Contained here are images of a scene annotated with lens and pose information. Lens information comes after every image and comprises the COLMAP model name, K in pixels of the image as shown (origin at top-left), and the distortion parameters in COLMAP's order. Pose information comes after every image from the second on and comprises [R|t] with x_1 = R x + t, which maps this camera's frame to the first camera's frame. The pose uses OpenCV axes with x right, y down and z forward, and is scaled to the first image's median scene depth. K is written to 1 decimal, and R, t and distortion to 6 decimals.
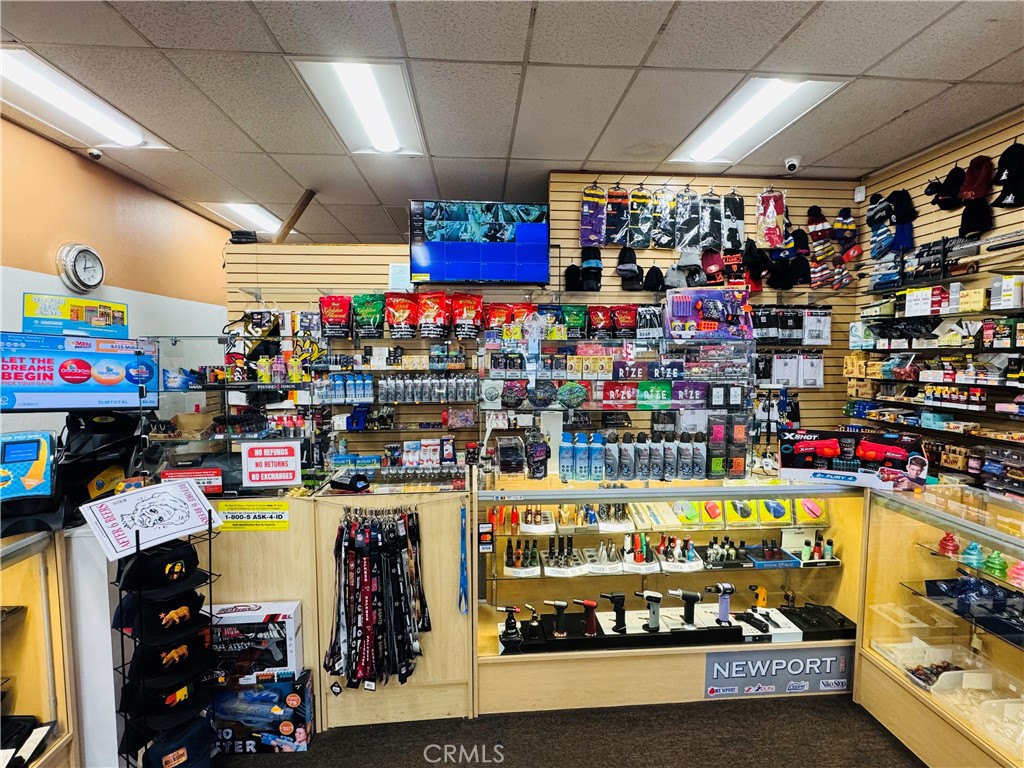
lens RADIAL K [[470.3, 0, 508.6], [0, 470.3, 382.8], [0, 0, 1]] dist [-0.004164, 0.000459]
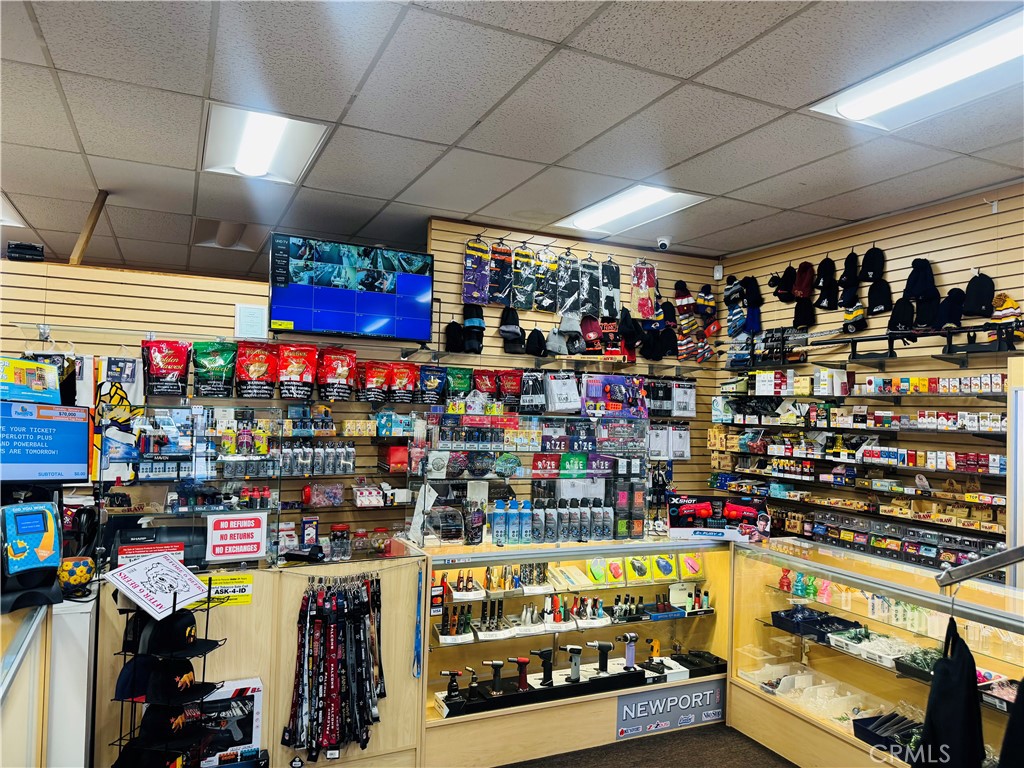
lens RADIAL K [[723.5, 0, 512.0], [0, 723.5, 384.0], [0, 0, 1]] dist [0.123451, -0.222639]
pose [[0.931542, 0.041023, 0.361312, -0.444163], [-0.008173, 0.995727, -0.091982, -0.007592], [-0.363542, 0.082733, 0.927897, -0.558561]]
